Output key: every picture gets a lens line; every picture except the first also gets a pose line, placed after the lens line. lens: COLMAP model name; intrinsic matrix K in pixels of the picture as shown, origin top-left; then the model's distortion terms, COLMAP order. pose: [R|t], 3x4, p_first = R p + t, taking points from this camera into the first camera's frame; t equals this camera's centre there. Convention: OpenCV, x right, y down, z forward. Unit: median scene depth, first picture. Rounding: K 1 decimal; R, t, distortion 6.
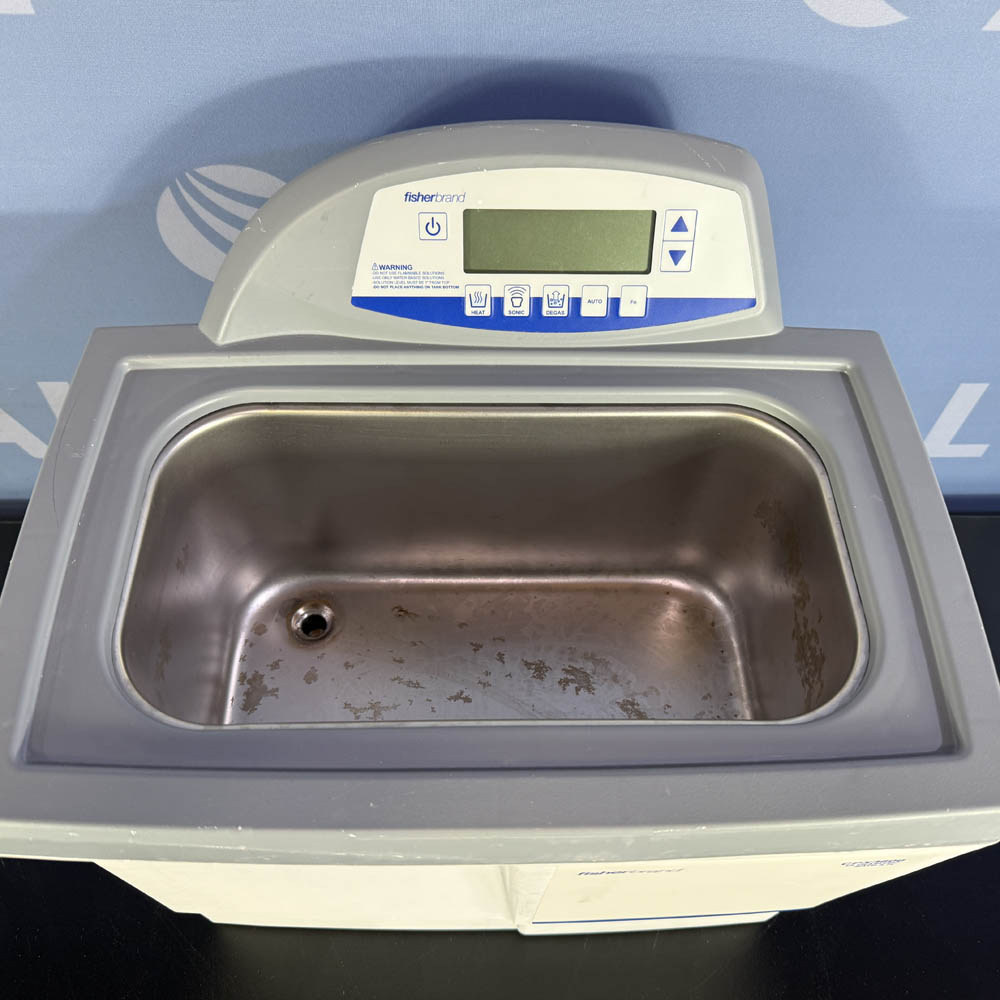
lens RADIAL K [[931.6, 0, 505.4], [0, 931.6, 526.0], [0, 0, 1]] dist [0.107116, -0.160556]
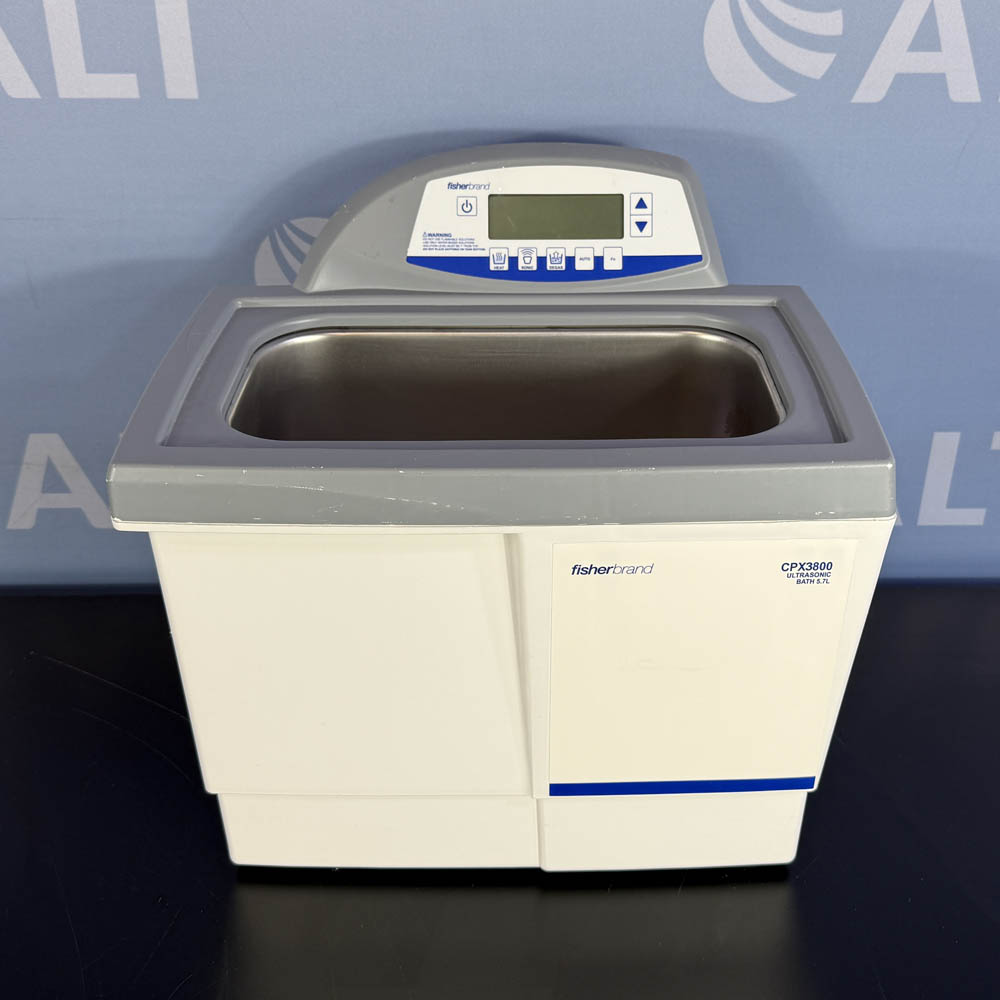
lens RADIAL K [[1247.6, 0, 548.2], [0, 1247.6, 495.9], [0, 0, 1]] dist [0.103115, 0.014143]
pose [[0.999825, -0.016778, -0.008221, 0.051922], [0.011439, 0.897591, -0.440681, 0.877734], [0.014773, 0.440510, 0.897626, -0.486906]]
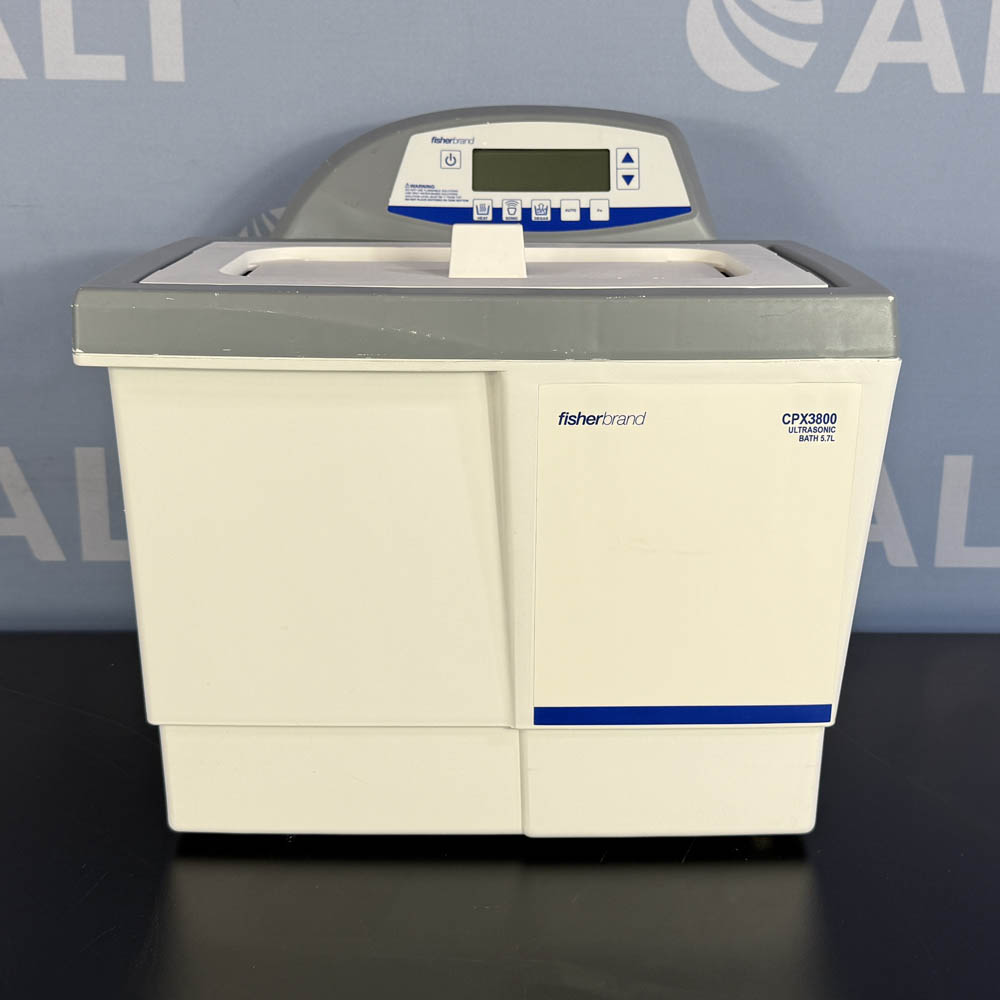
lens RADIAL K [[1374.0, 0, 532.6], [0, 1374.0, 500.6], [0, 0, 1]] dist [0.115060, -0.008794]
pose [[0.999859, -0.016616, -0.002402, 0.039700], [0.011134, 0.763350, -0.645889, 1.350089], [0.012566, 0.645772, 0.763427, -0.232830]]
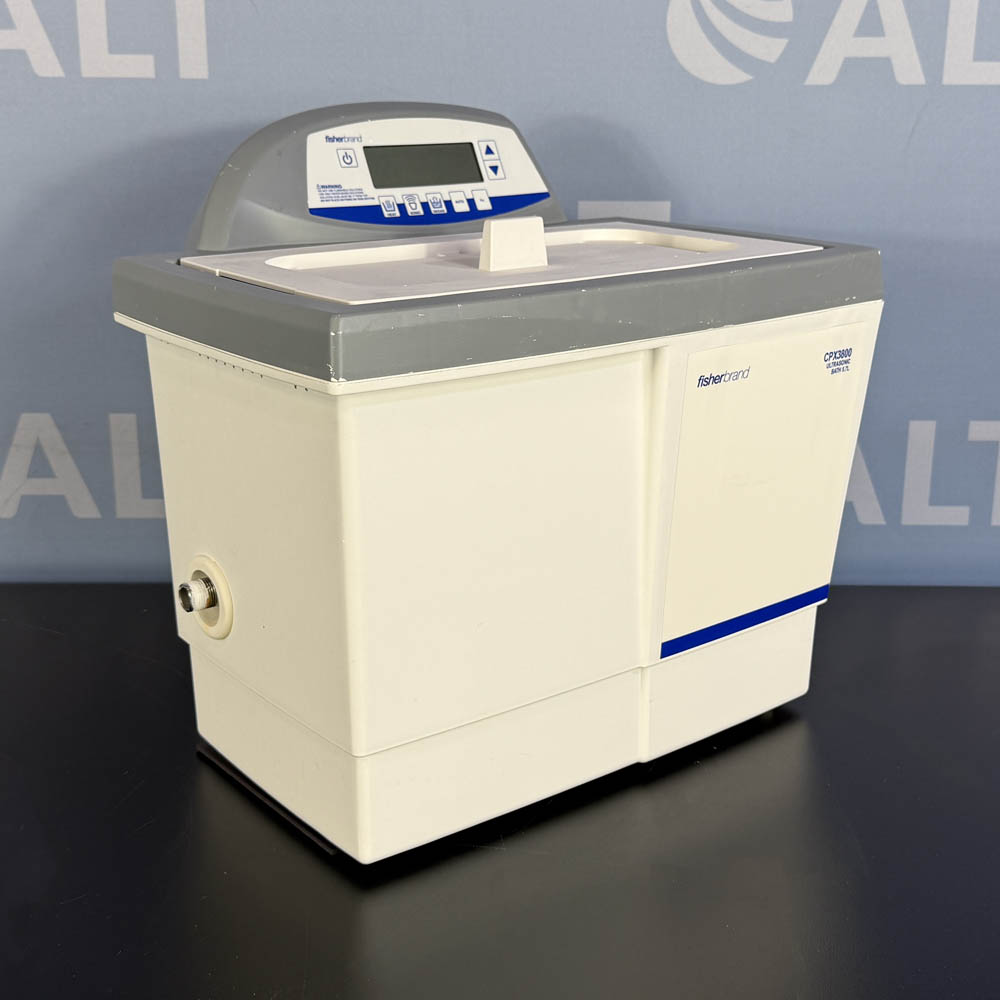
lens RADIAL K [[1374.0, 0, 532.6], [0, 1374.0, 500.6], [0, 0, 1]] dist [0.115060, -0.008794]
pose [[0.792664, -0.203280, 0.574770, -1.110432], [0.518406, 0.720887, -0.459975, 1.104153], [-0.320841, 0.662570, 0.676803, -0.144081]]
